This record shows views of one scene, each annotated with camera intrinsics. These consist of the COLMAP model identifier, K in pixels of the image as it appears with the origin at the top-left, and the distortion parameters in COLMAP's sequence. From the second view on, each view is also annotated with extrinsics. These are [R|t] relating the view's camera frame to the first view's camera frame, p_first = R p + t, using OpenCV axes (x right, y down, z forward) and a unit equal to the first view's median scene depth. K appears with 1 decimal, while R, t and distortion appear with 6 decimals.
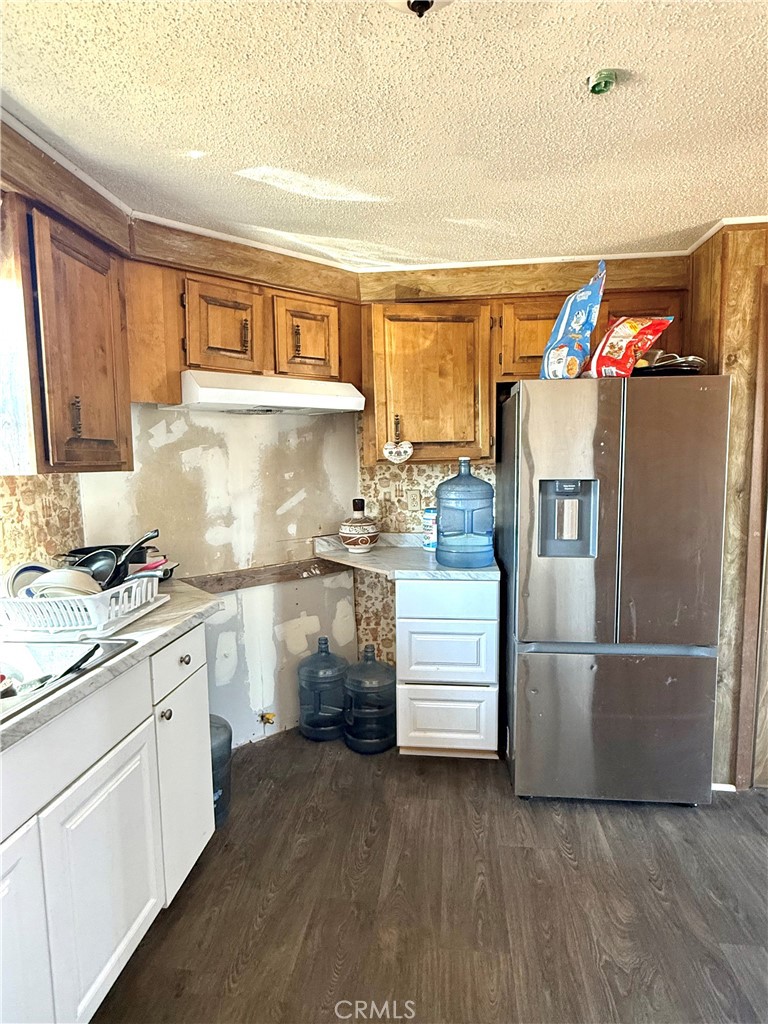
lens RADIAL K [[566.3, 0, 387.1], [0, 566.3, 511.0], [0, 0, 1]] dist [0.023209, -0.000828]
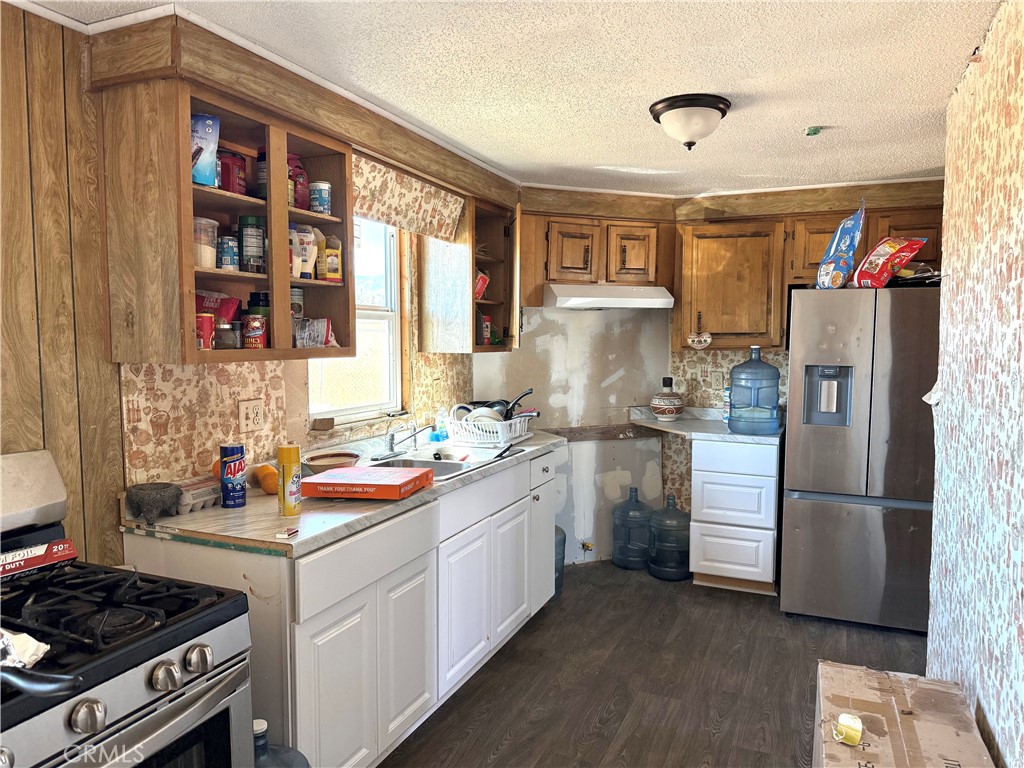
lens RADIAL K [[719.5, 0, 508.9], [0, 719.5, 387.3], [0, 0, 1]] dist [0.056875, -0.012660]
pose [[0.954725, 0.039801, -0.294816, 0.094723], [-0.045550, 0.998882, -0.012657, 0.041273], [0.293983, 0.025513, 0.955470, -0.683555]]
